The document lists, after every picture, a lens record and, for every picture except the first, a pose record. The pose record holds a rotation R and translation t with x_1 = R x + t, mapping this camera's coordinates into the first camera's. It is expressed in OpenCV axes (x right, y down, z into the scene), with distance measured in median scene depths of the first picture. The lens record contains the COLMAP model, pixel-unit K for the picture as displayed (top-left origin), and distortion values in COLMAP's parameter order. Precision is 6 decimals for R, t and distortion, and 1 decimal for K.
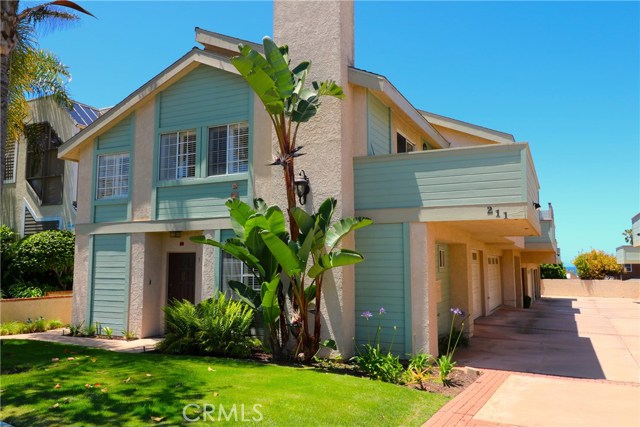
lens RADIAL K [[505.3, 0, 321.2], [0, 505.3, 213.2], [0, 0, 1]] dist [0.008599, 0.002428]
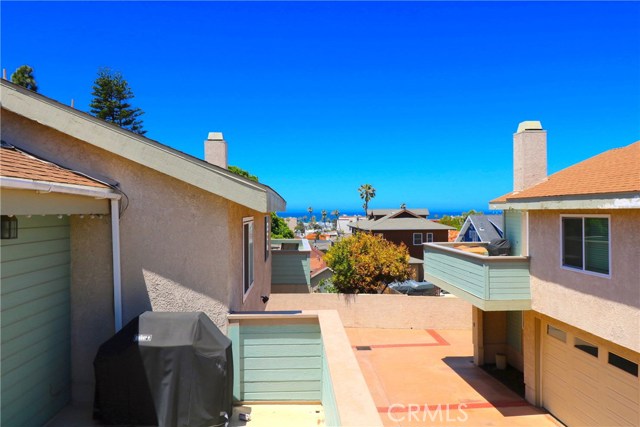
lens RADIAL K [[505.3, 0, 318.8], [0, 505.3, 214.7], [0, 0, 1]] dist [0.008599, 0.002428]
pose [[0.879409, -0.007122, 0.476013, 0.261343], [-0.044717, 0.994232, 0.097486, 0.005389], [-0.473962, -0.107016, 0.874018, 0.589532]]
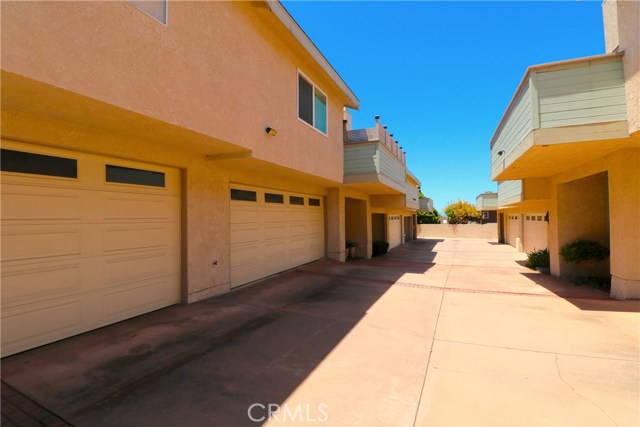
lens RADIAL K [[297.6, 0, 323.2], [0, 297.6, 210.0], [0, 0, 1]] dist [-0.003077, -0.000118]
pose [[0.999175, -0.008832, 0.039640, 0.170328], [0.005686, 0.996875, 0.078785, 0.035788], [-0.040212, -0.078494, 0.996103, 0.276669]]
